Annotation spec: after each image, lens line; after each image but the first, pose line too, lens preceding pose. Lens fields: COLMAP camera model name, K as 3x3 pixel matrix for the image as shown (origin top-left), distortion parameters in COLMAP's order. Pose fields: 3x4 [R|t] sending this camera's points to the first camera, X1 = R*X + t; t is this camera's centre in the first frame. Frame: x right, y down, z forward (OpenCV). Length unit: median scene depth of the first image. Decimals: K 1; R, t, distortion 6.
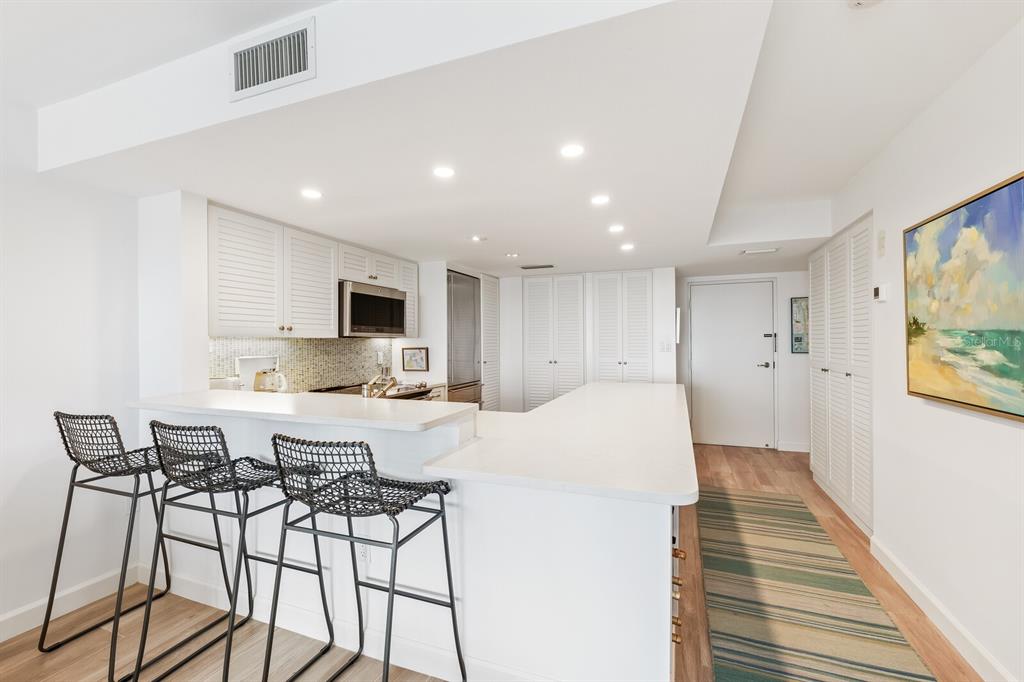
lens RADIAL K [[434.2, 0, 509.0], [0, 434.2, 340.1], [0, 0, 1]] dist [0.001087, 0.000326]
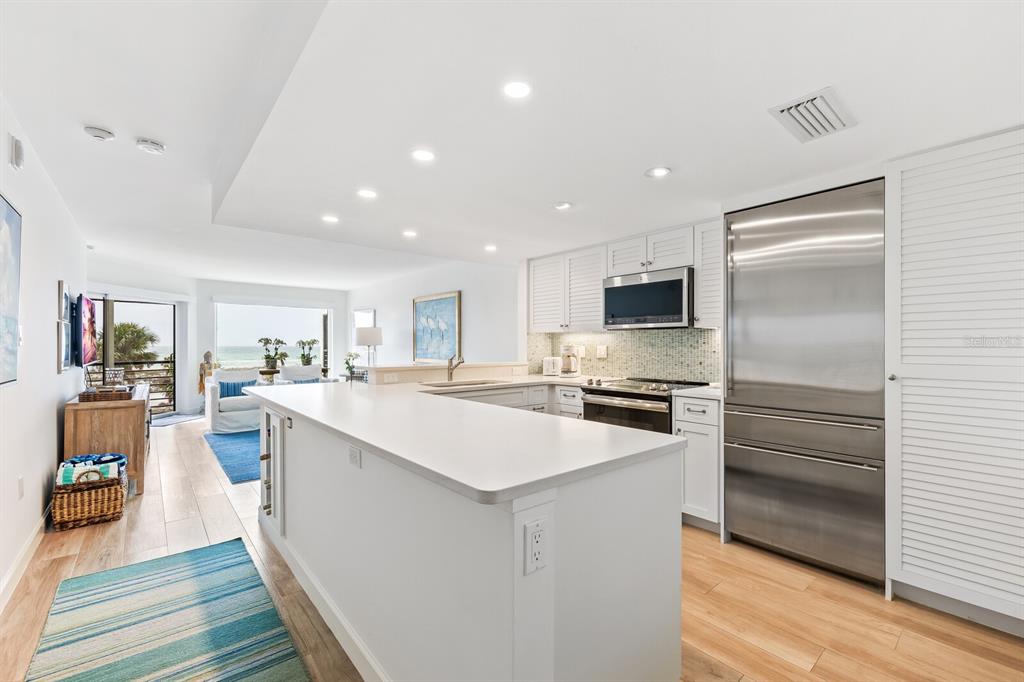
lens RADIAL K [[434.2, 0, 513.7], [0, 434.2, 341.0], [0, 0, 1]] dist [0.001087, 0.000326]
pose [[-0.476930, -0.003830, -0.878933, 0.530065], [0.003641, 0.999973, -0.006333, 0.020959], [0.878934, -0.006221, -0.476903, 0.994014]]
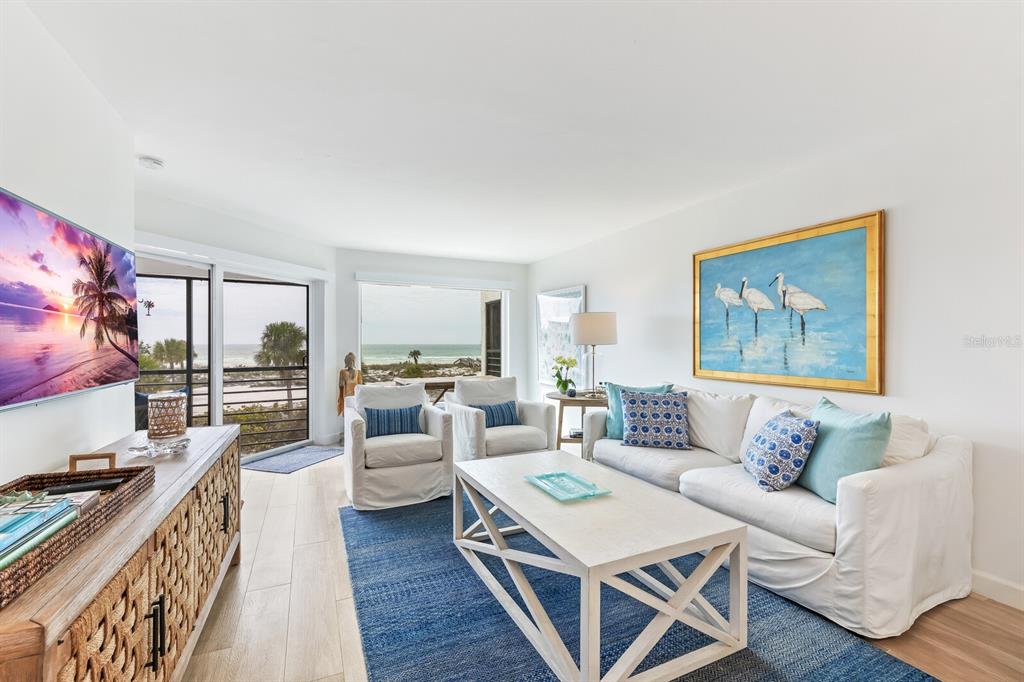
lens RADIAL K [[434.2, 0, 512.0], [0, 434.2, 338.5], [0, 0, 1]] dist [0.001087, 0.000326]
pose [[-0.691085, -0.005093, -0.722755, 0.120780], [0.003385, 0.999941, -0.010283, 0.021200], [0.722765, -0.009553, -0.691028, 0.197188]]
